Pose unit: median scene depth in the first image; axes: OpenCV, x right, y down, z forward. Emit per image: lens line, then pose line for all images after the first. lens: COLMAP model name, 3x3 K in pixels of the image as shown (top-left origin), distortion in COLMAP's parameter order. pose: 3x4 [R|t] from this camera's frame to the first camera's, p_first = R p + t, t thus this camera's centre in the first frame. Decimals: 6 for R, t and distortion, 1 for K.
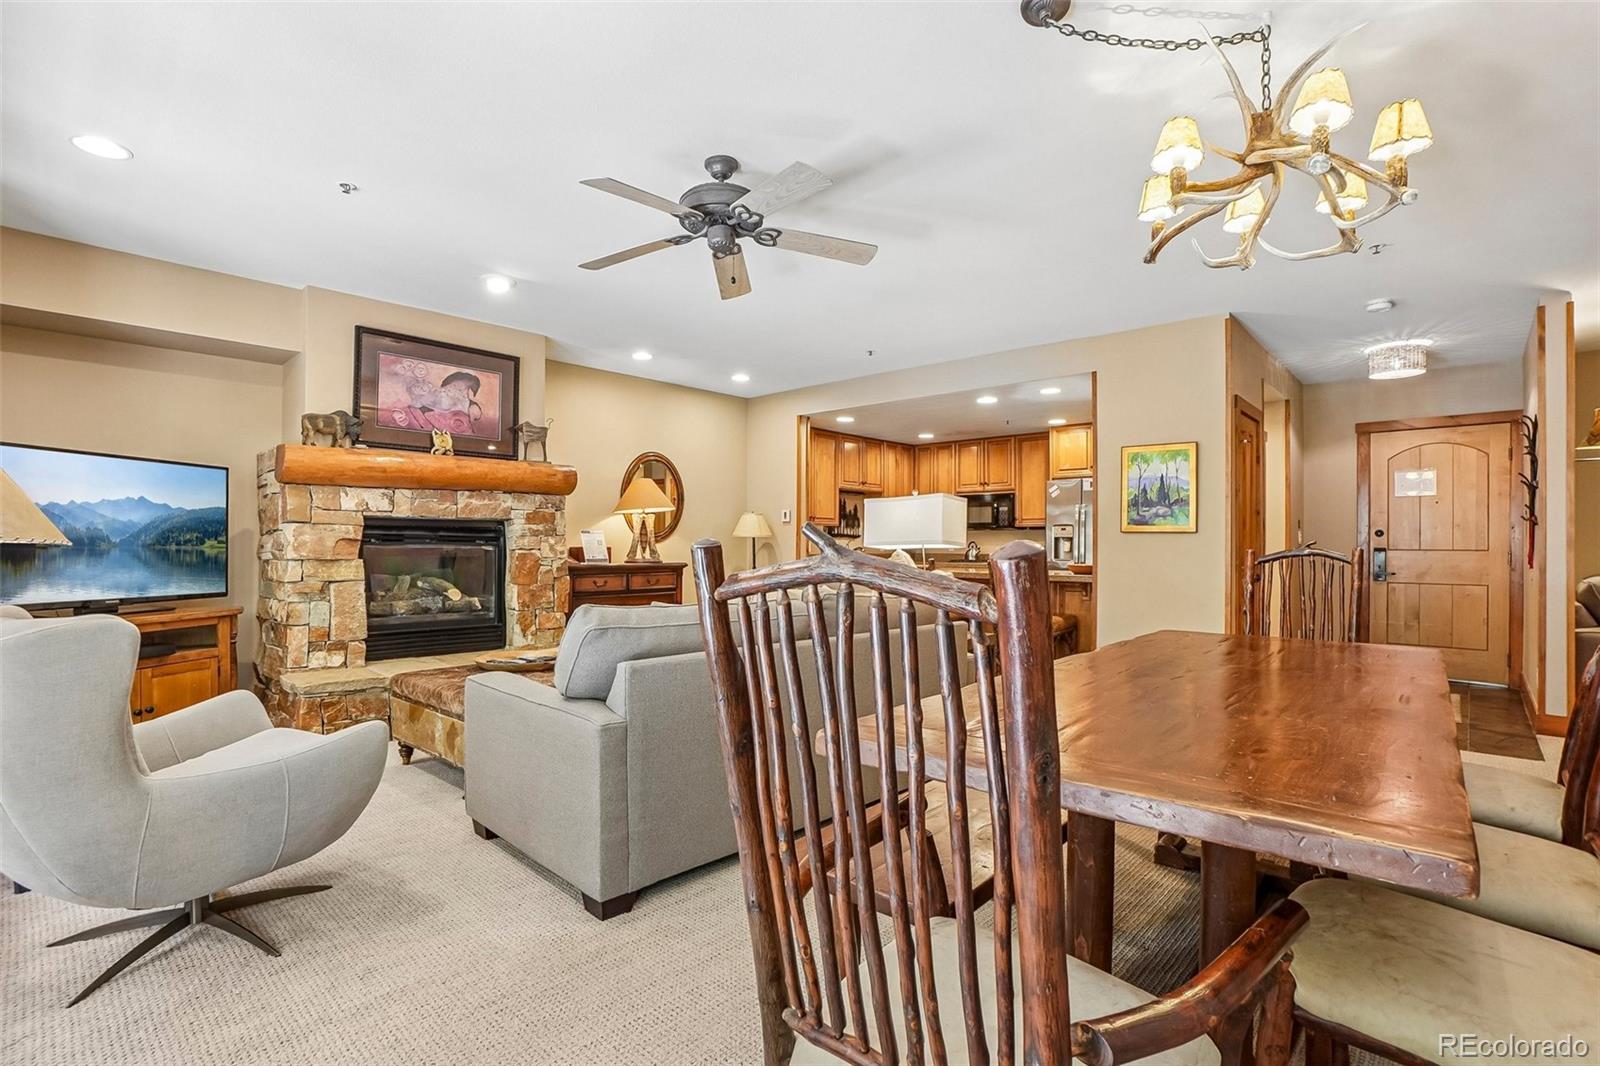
lens RADIAL K [[748.6, 0, 797.3], [0, 748.6, 542.8], [0, 0, 1]] dist [-0.065488, 0.026505]
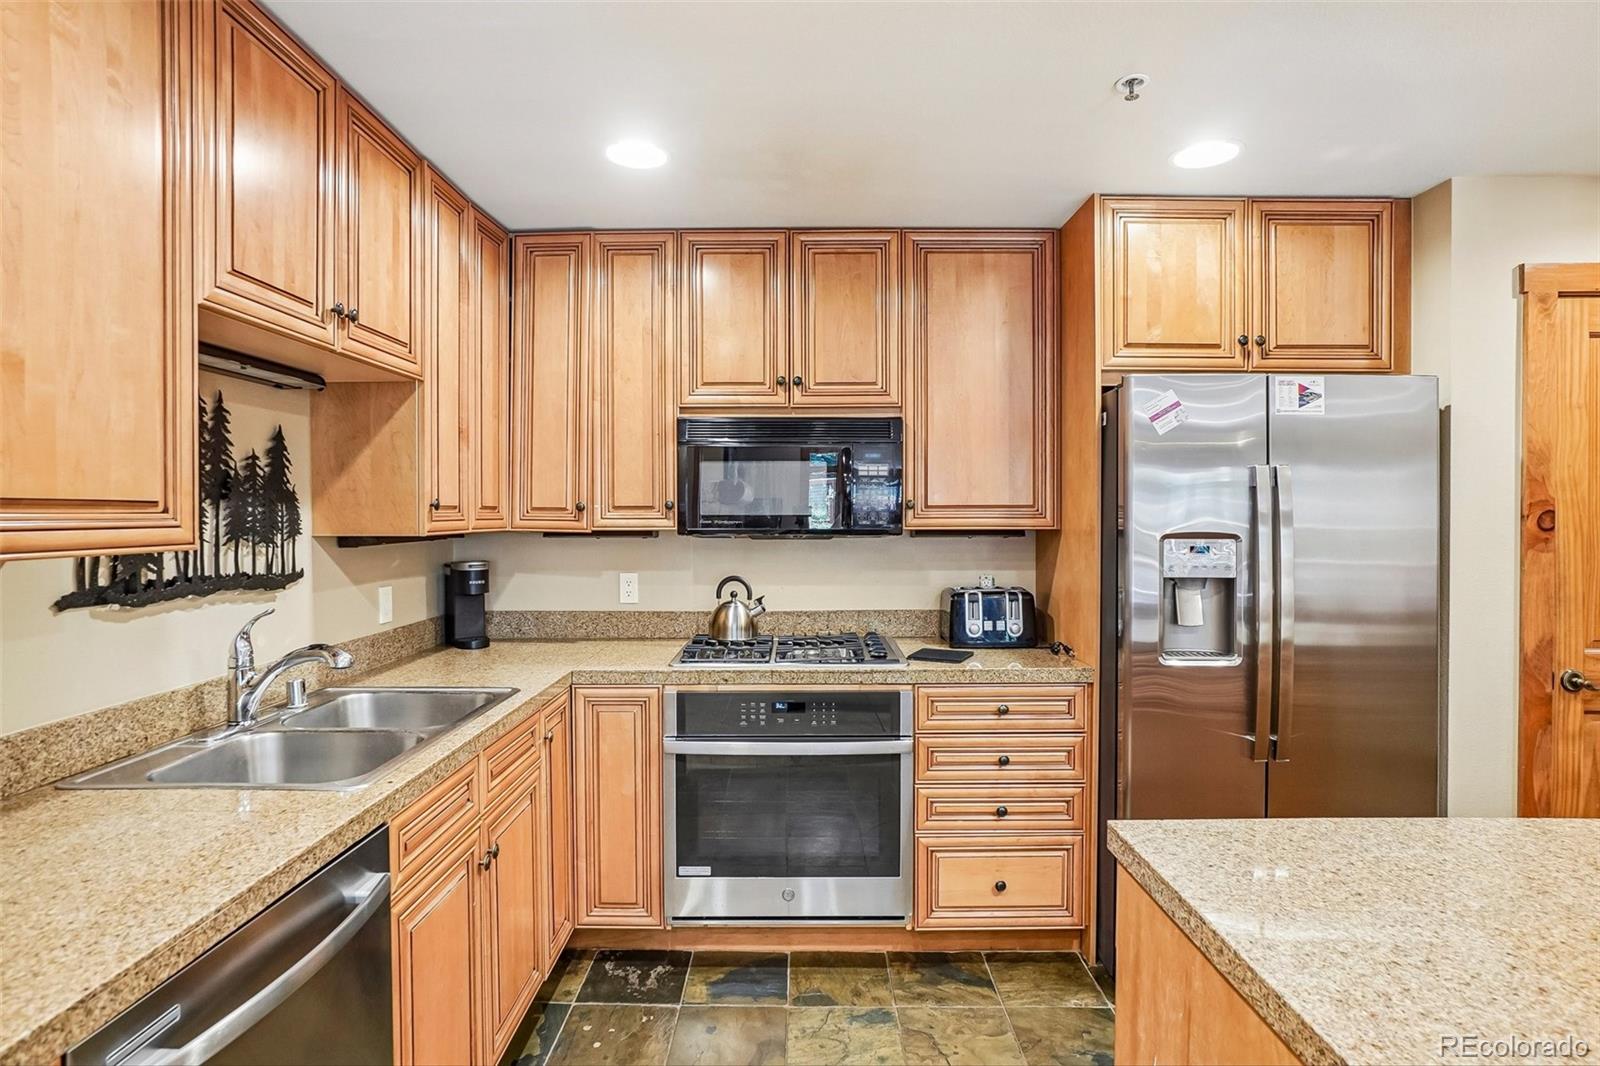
lens RADIAL K [[826.8, 0, 797.6], [0, 826.8, 523.9], [0, 0, 1]] dist [-0.045192, 0.026010]
pose [[0.739426, -0.013225, 0.673108, 0.058595], [0.001496, 0.999837, 0.018001, -0.052660], [-0.673236, -0.012304, 0.739325, 1.352863]]
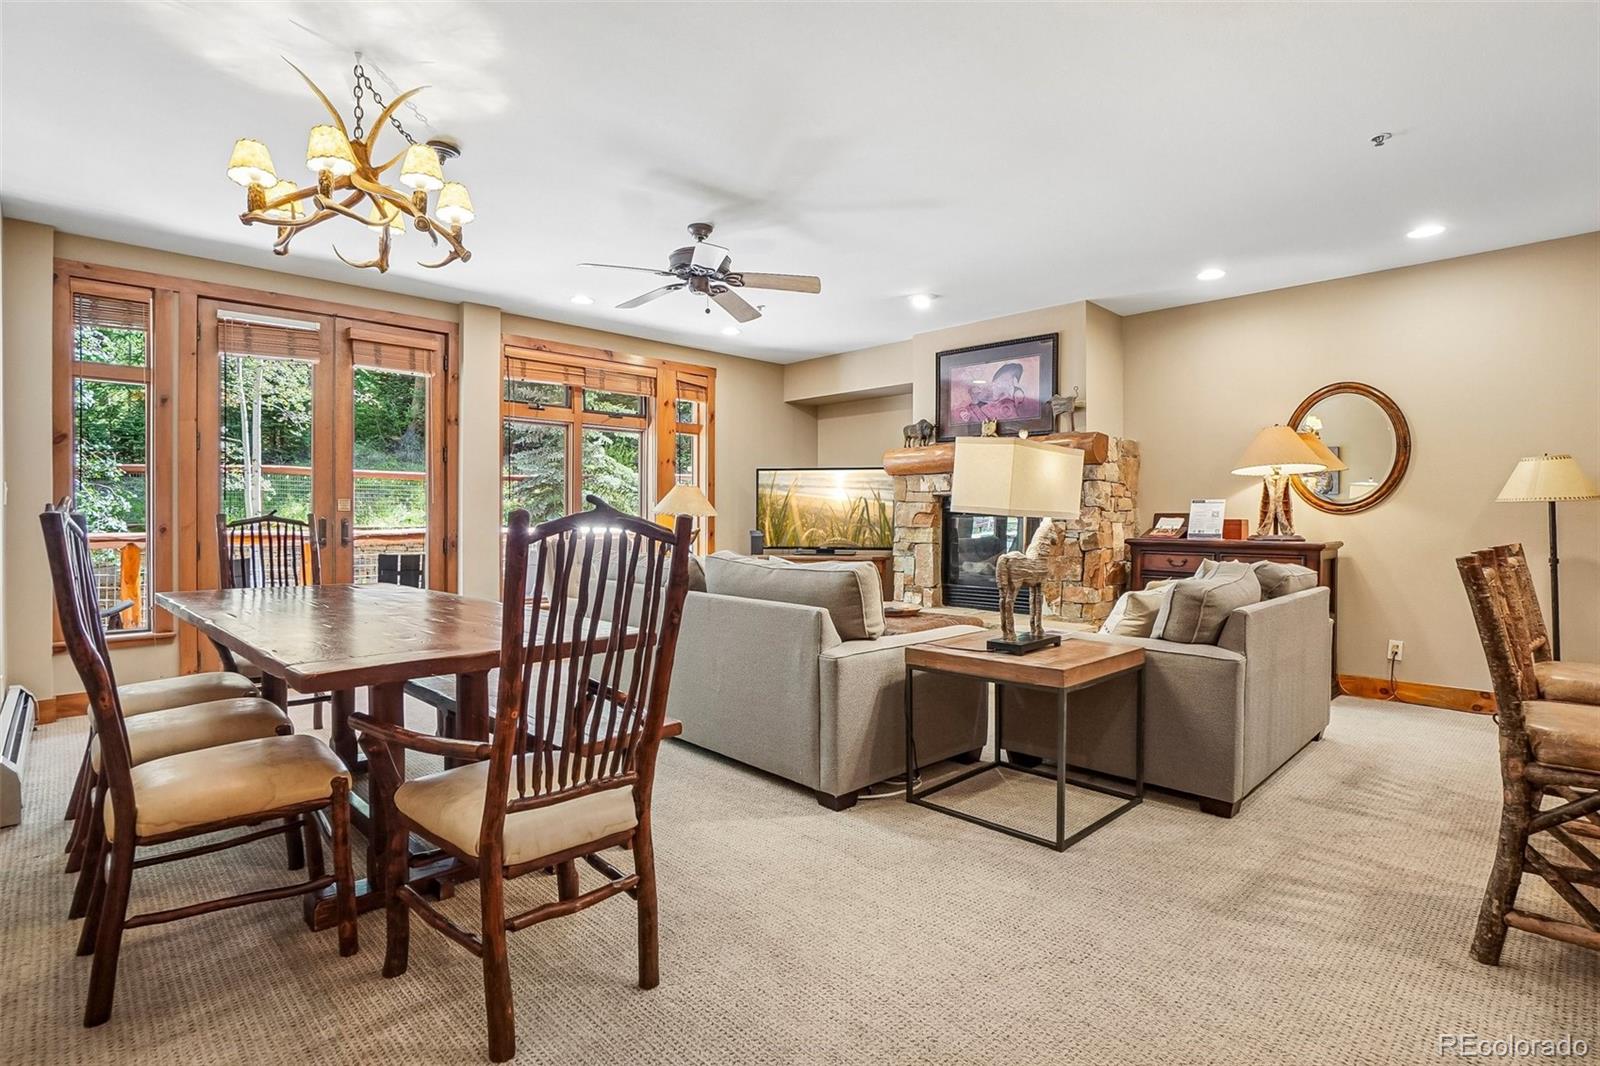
lens RADIAL K [[789.2, 0, 793.0], [0, 789.2, 528.8], [0, 0, 1]] dist [-0.053947, 0.024413]
pose [[-0.062554, 0.010108, -0.997990, 0.774191], [0.001236, 0.999949, 0.010050, 0.008769], [0.998041, -0.000605, -0.062564, 0.755280]]
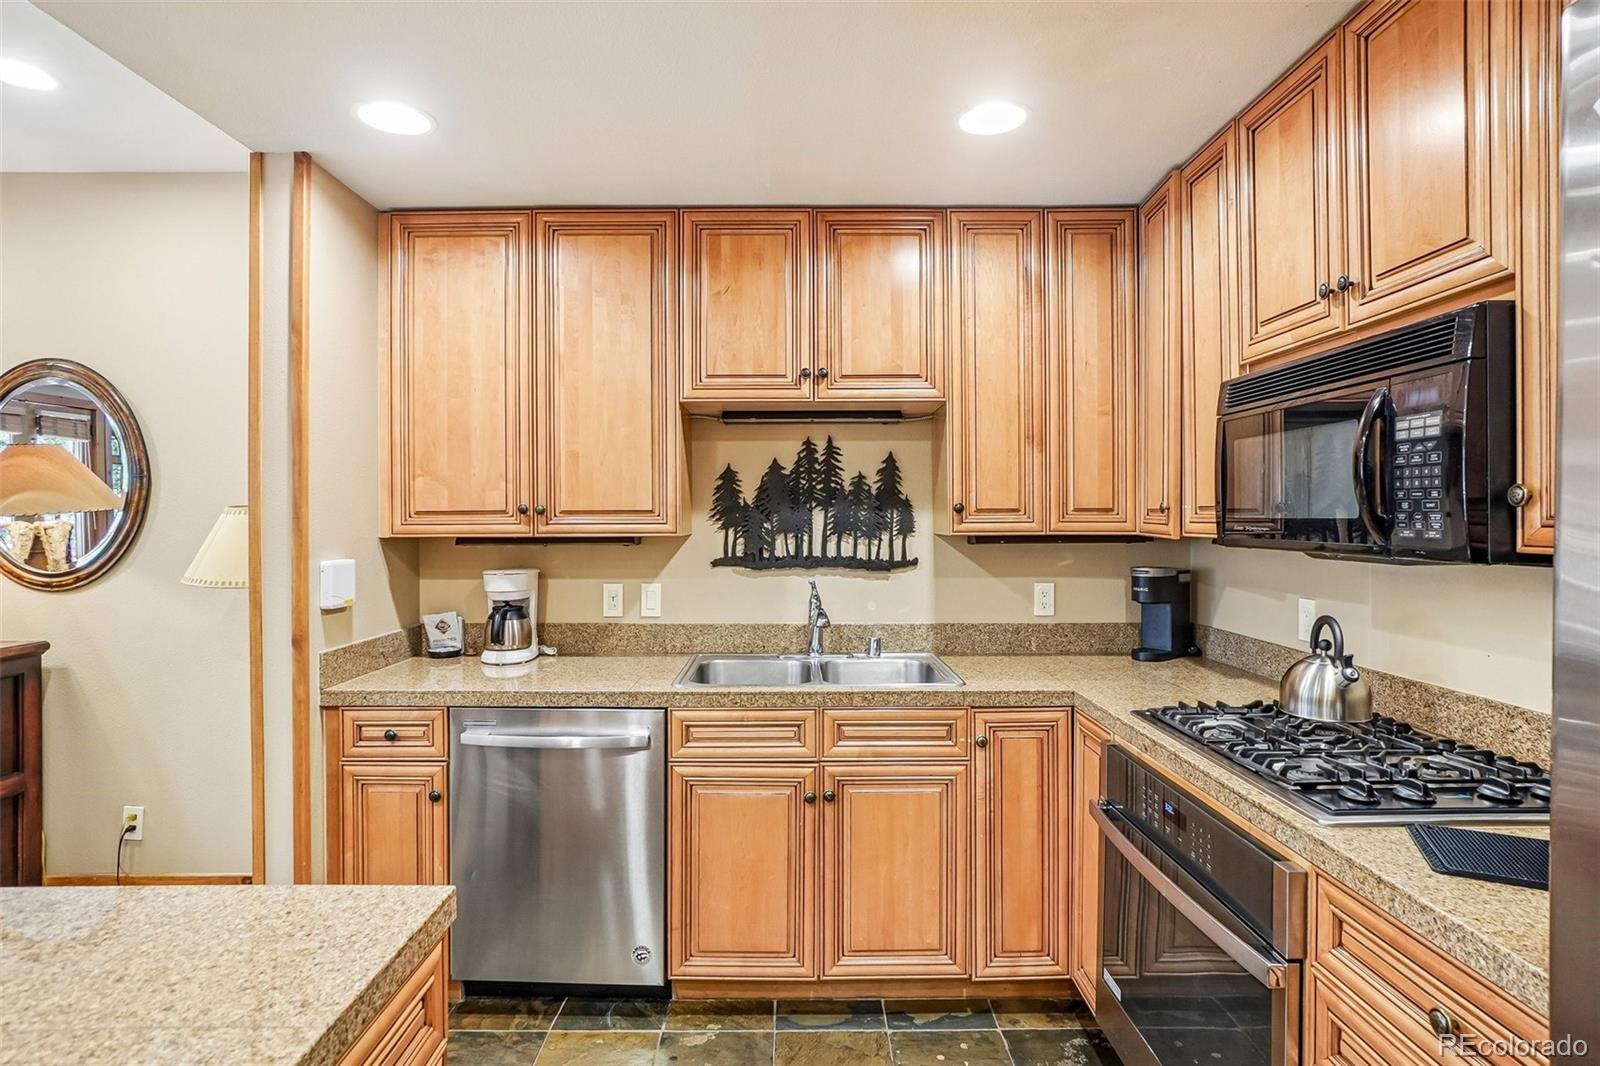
lens RADIAL K [[826.8, 0, 797.6], [0, 826.8, 523.9], [0, 0, 1]] dist [-0.045192, 0.026010]
pose [[0.681227, 0.001120, -0.732071, 0.538637], [0.007222, 0.999940, 0.008250, -0.050638], [0.732036, -0.010907, 0.681178, 1.400663]]
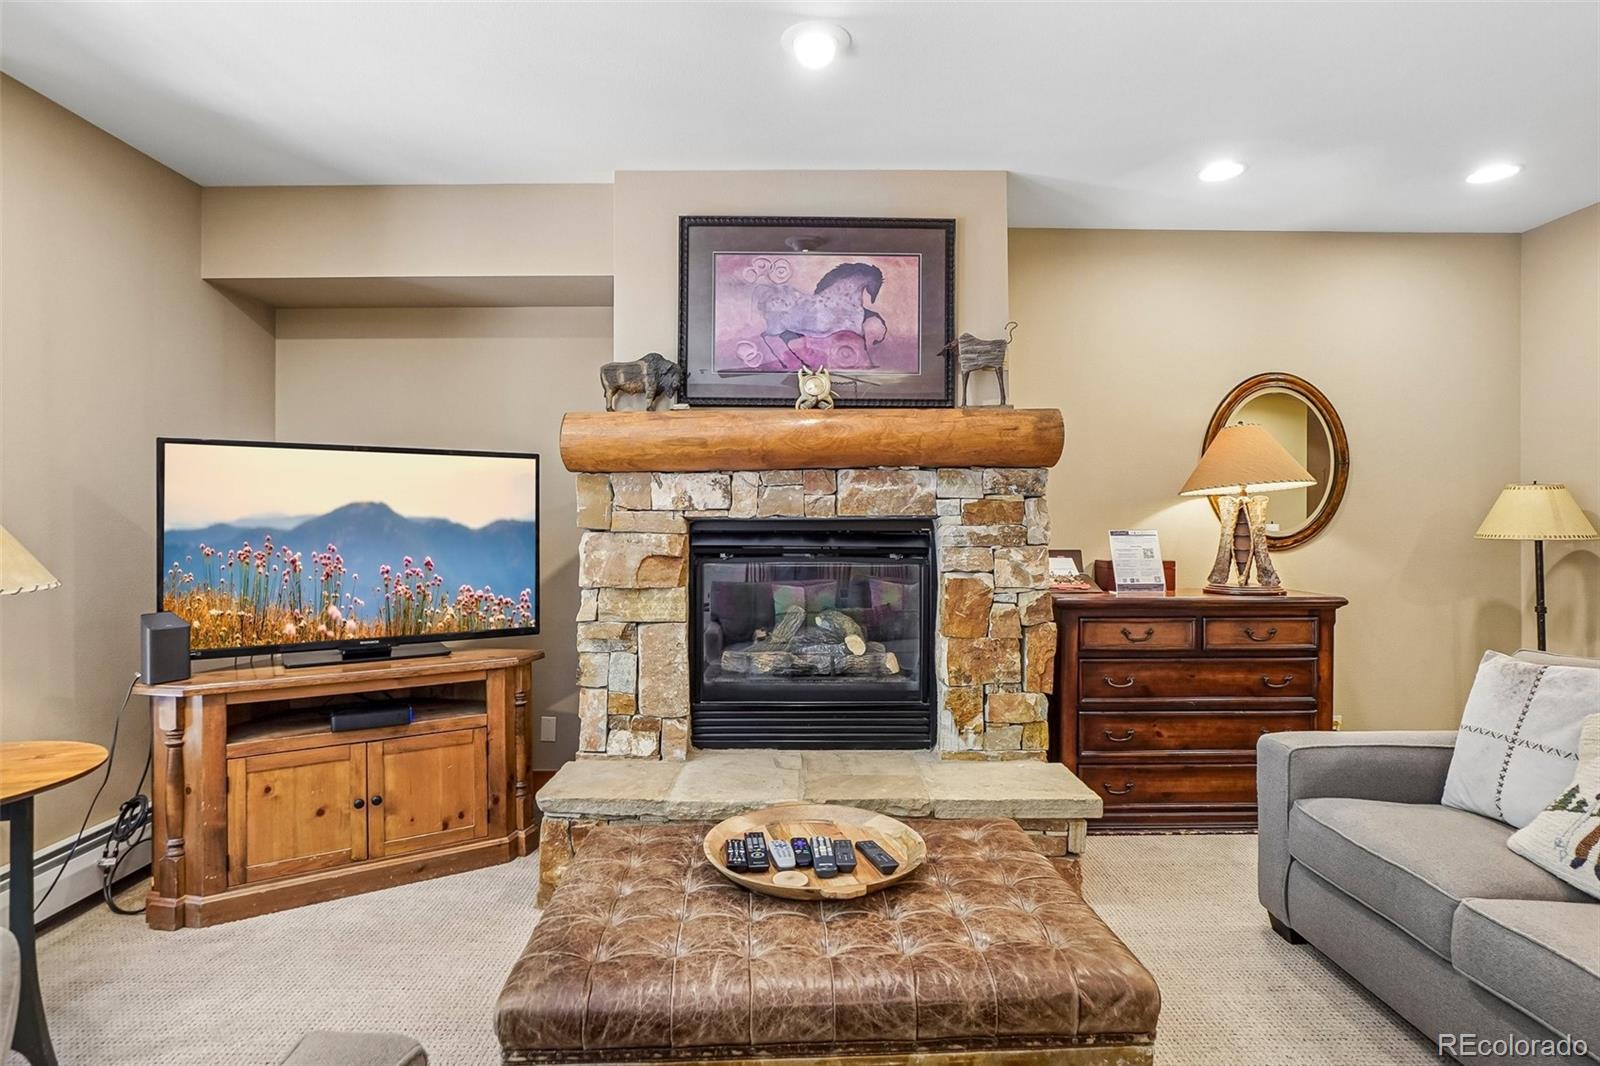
lens RADIAL K [[826.8, 0, 797.6], [0, 826.8, 523.9], [0, 0, 1]] dist [-0.045192, 0.026010]
pose [[0.685881, -0.004332, -0.727701, -0.015575], [0.005942, 0.999982, -0.000353, -0.028100], [0.727690, -0.004082, 0.685895, 0.533755]]
